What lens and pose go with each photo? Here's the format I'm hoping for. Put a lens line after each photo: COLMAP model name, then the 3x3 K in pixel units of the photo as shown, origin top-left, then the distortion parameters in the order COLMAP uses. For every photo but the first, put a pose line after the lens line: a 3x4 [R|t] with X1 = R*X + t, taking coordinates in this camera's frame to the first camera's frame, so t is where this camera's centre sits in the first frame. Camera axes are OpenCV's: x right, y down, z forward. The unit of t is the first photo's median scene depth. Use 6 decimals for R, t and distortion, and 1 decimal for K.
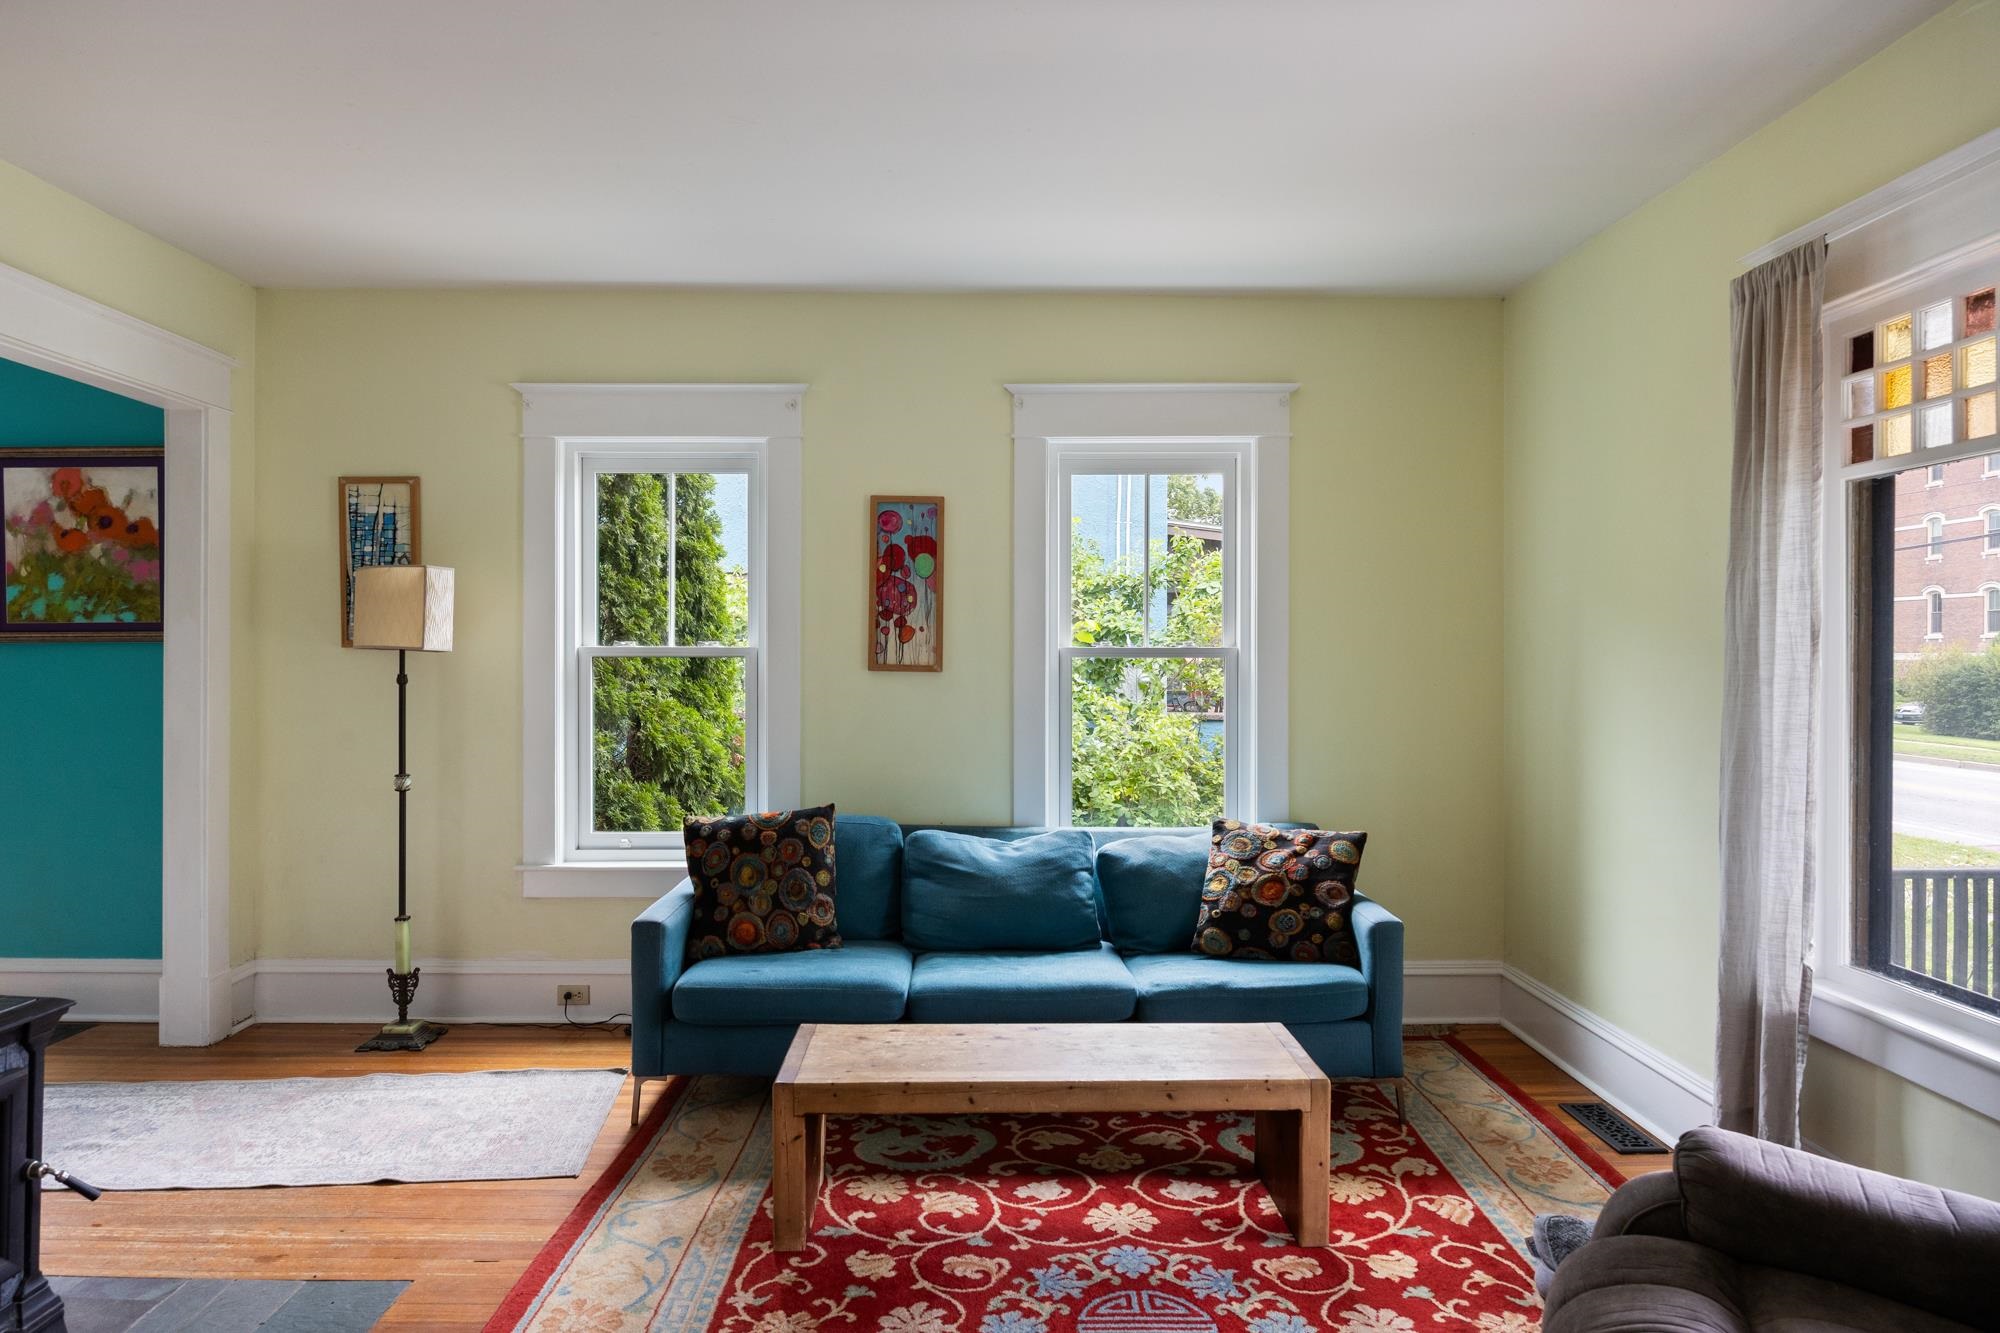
lens RADIAL K [[1208.8, 0, 989.2], [0, 1208.8, 658.1], [0, 0, 1]] dist [-0.009050, 0.000346]
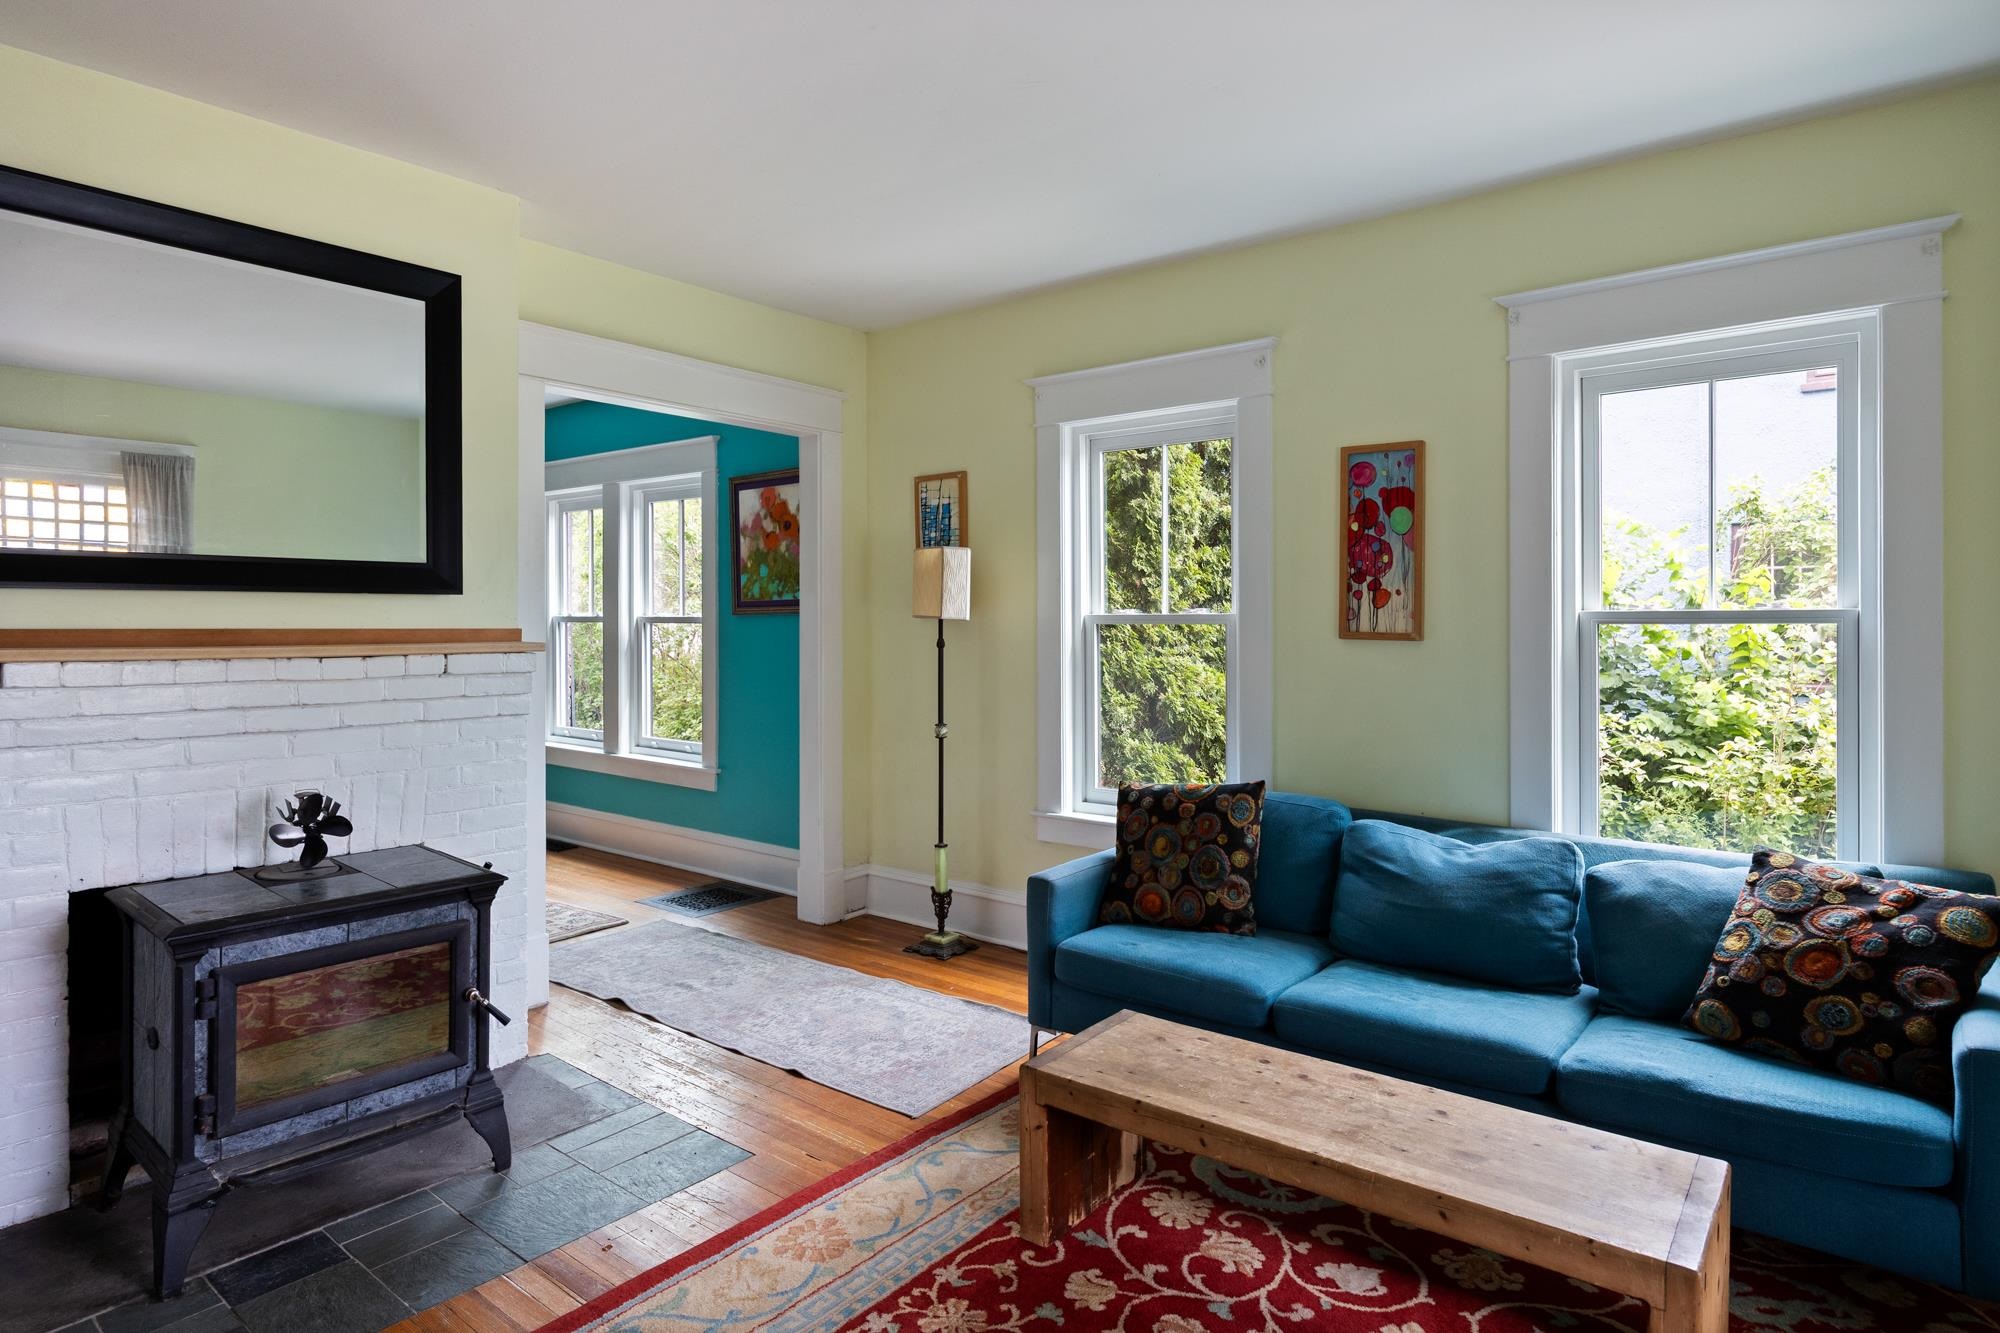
lens RADIAL K [[1103.4, 0, 986.3], [0, 1103.4, 625.1], [0, 0, 1]] dist [-0.004164, -0.000763]
pose [[0.770817, -0.001110, -0.637056, 0.228429], [0.002332, 0.999997, 0.001078, -0.001517], [0.637053, -0.002317, 0.770817, 0.186060]]
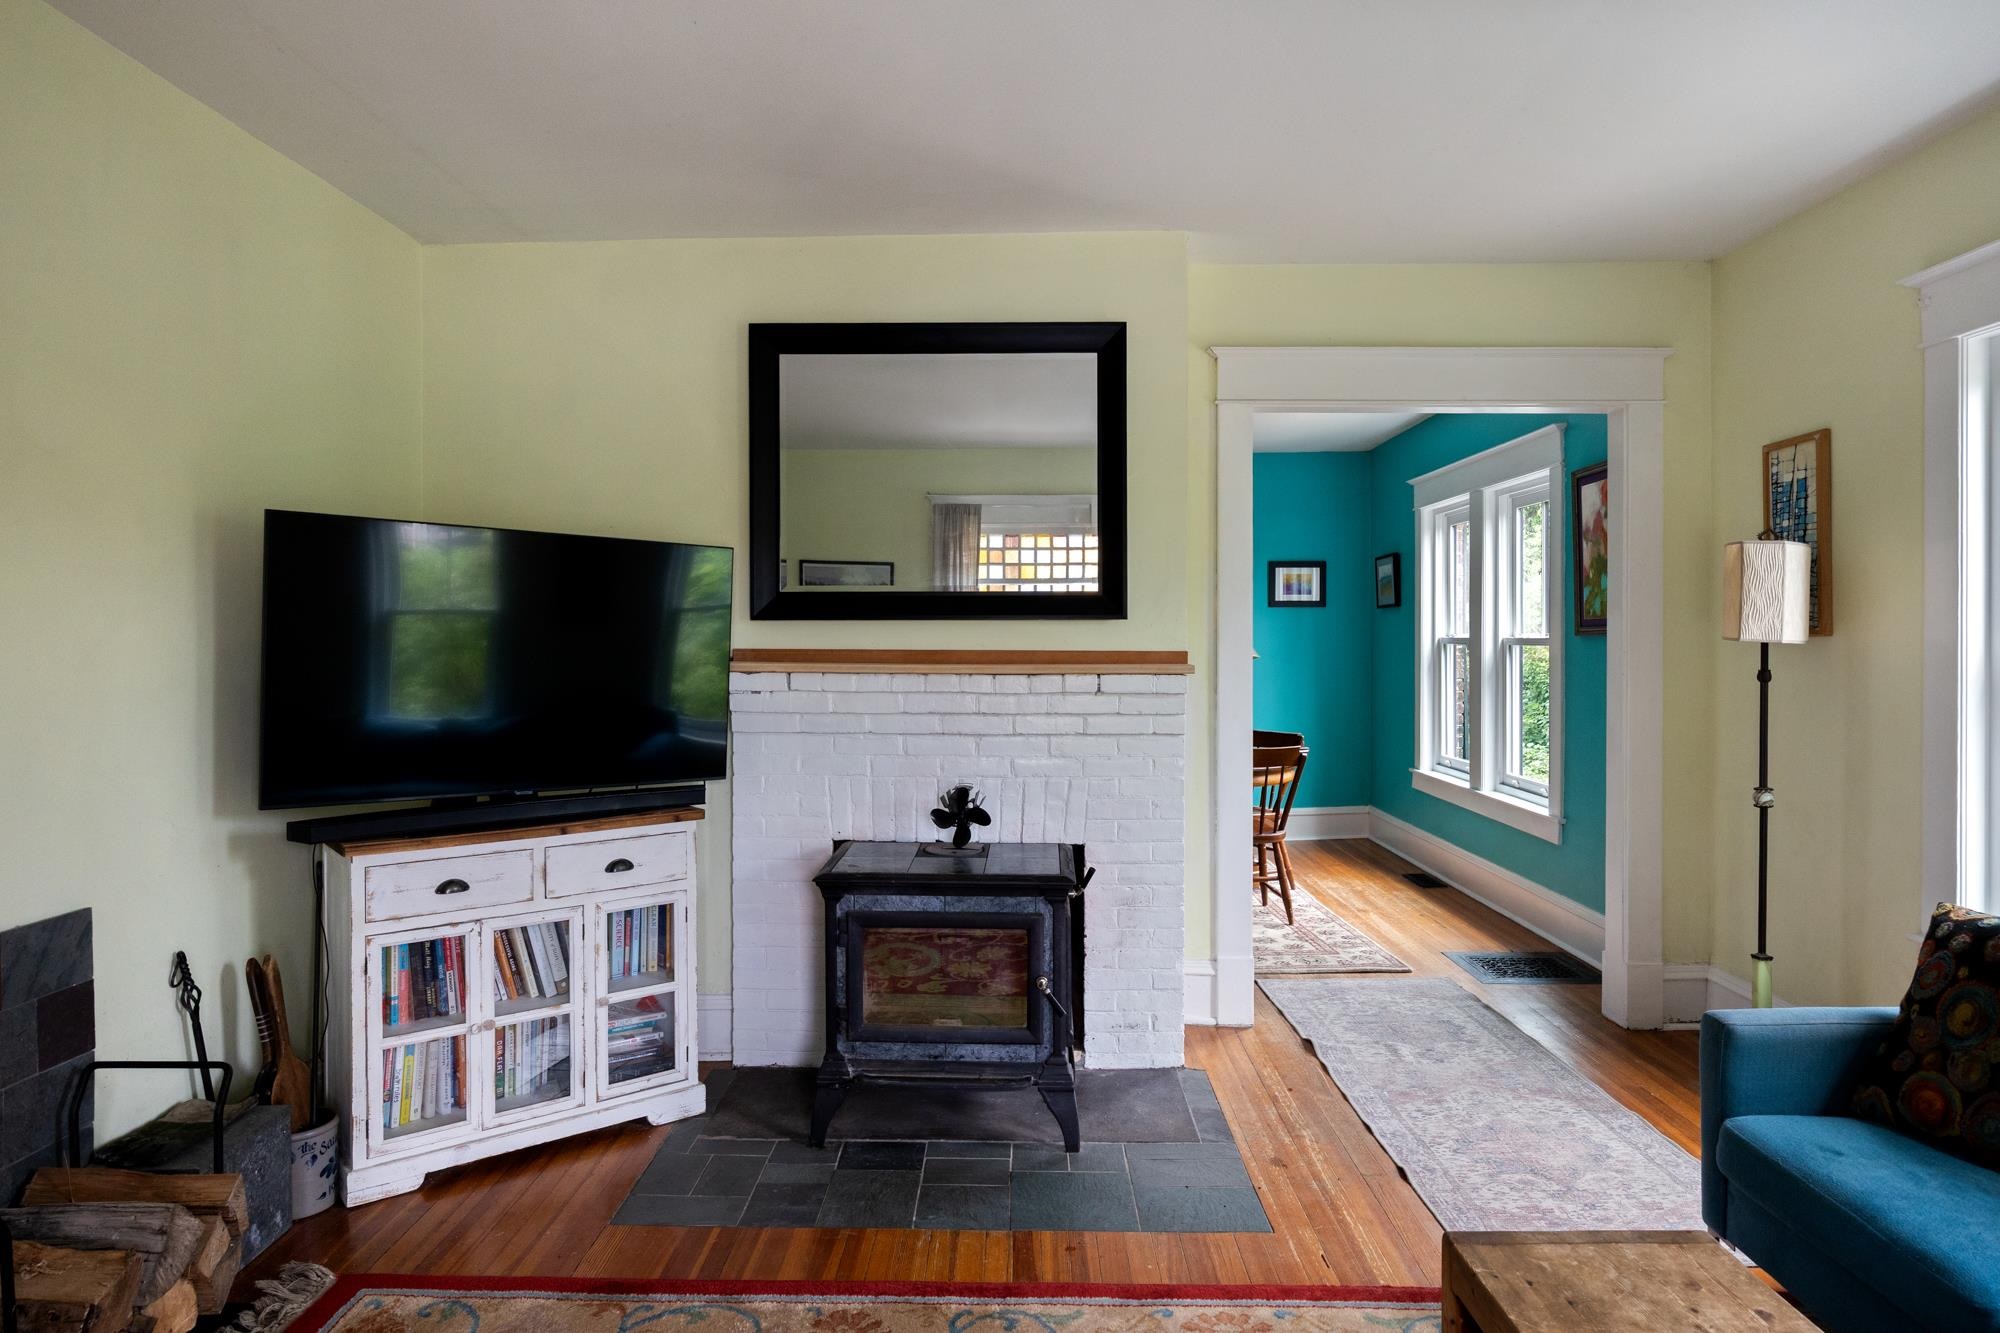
lens RADIAL K [[1177.1, 0, 1005.4], [0, 1177.1, 655.5], [0, 0, 1]] dist [-0.005776, 0.001040]
pose [[-0.023454, 0.008454, -0.999689, 0.337544], [-0.001248, 0.999963, 0.008486, -0.002897], [0.999724, 0.001446, -0.023443, 0.466339]]
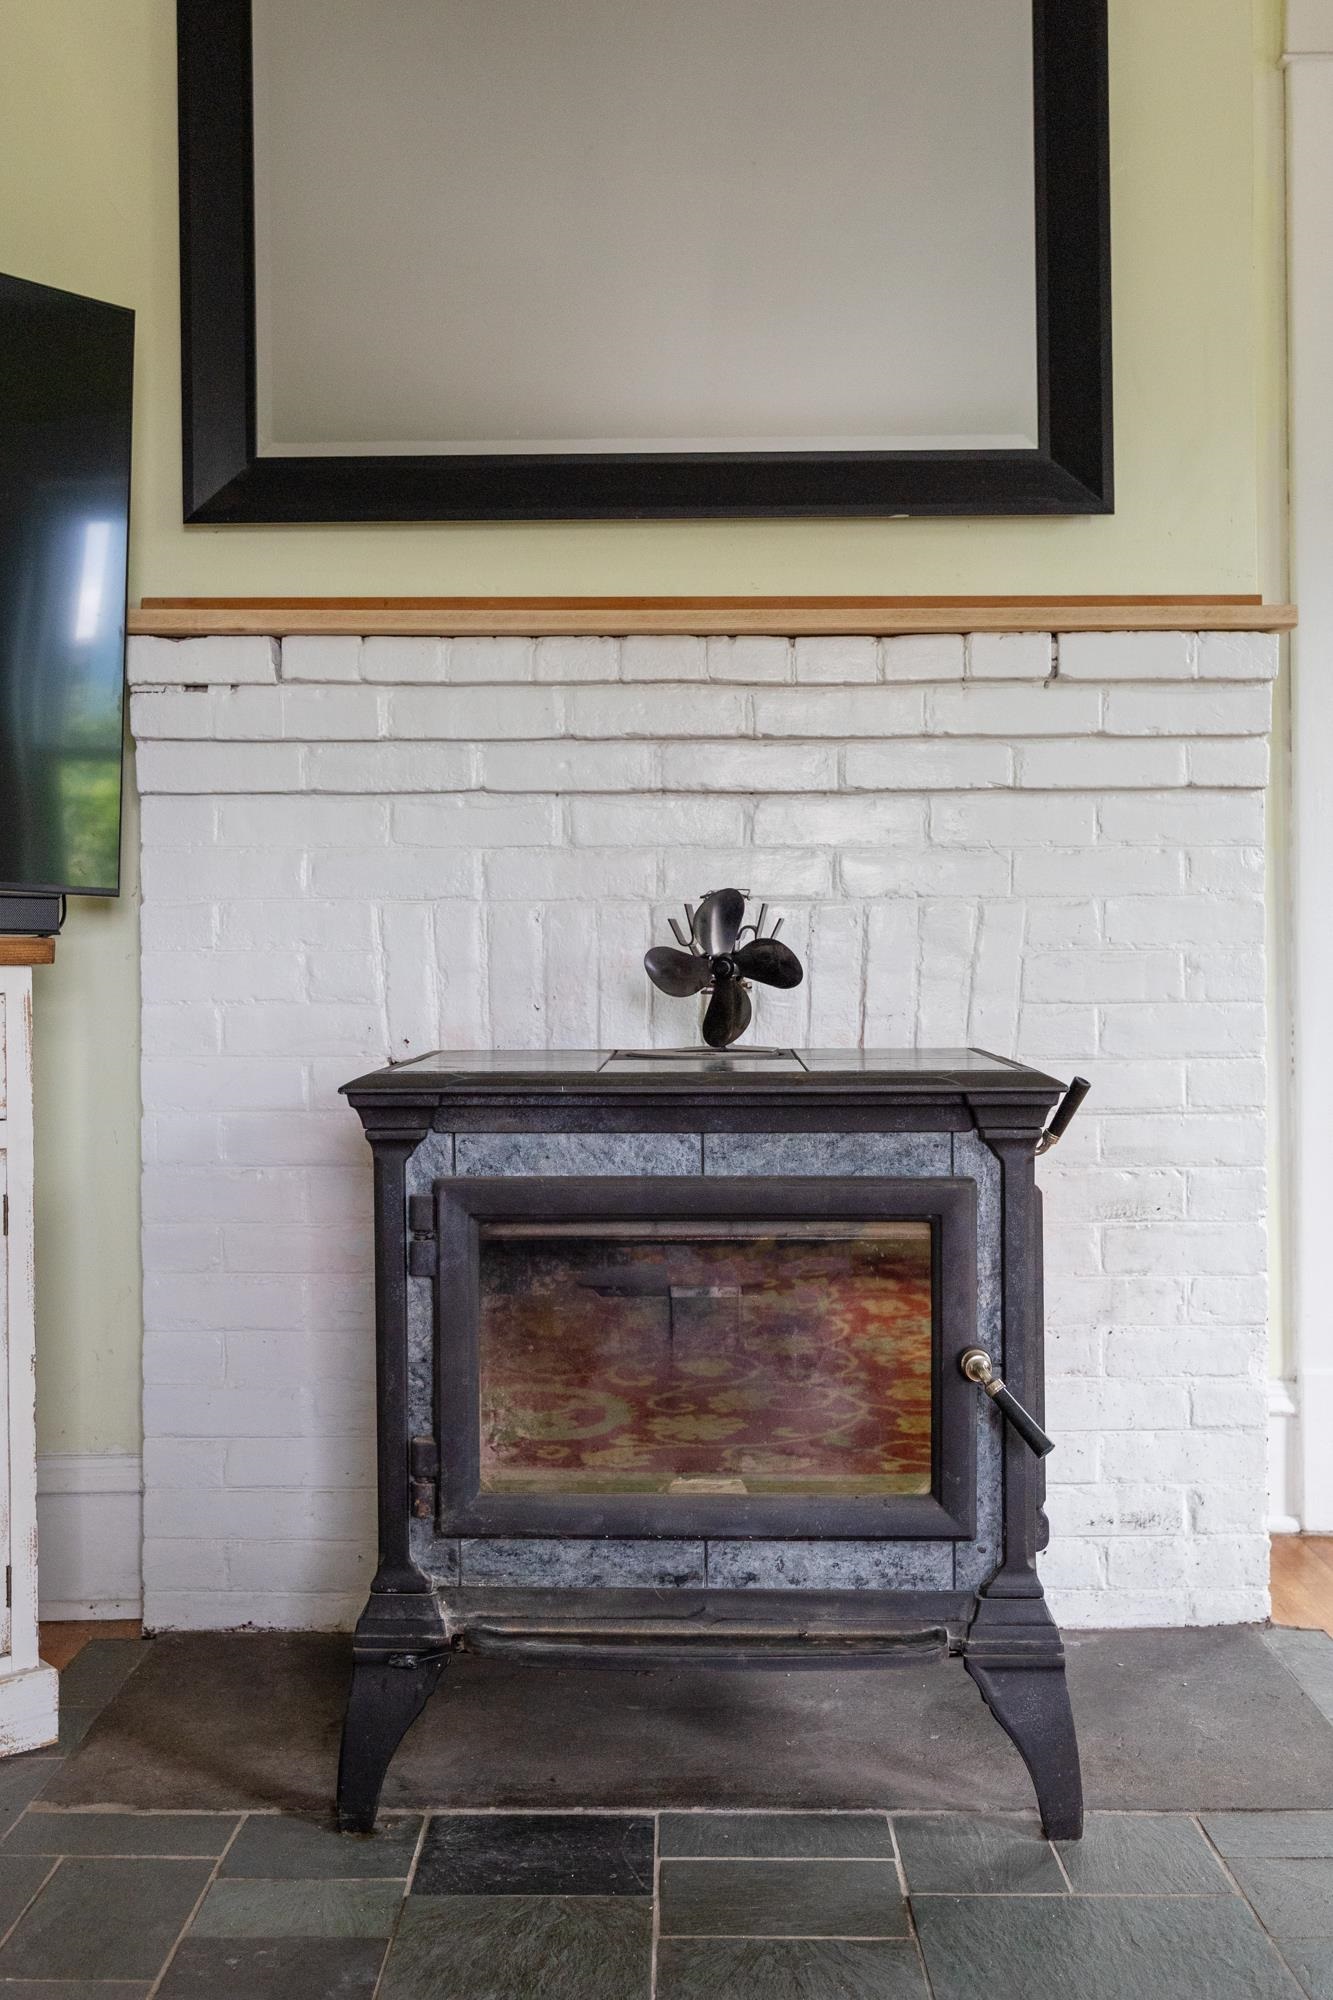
lens RADIAL K [[1912.7, 0, 666.5], [0, 1912.7, 1000.0], [0, 0, 1]] dist [0.002727, -0.019723]
pose [[-0.018163, -0.006981, -0.999811, 0.045690], [0.006553, 0.999953, -0.007101, 0.123991], [0.999814, -0.006680, -0.018116, 0.412374]]
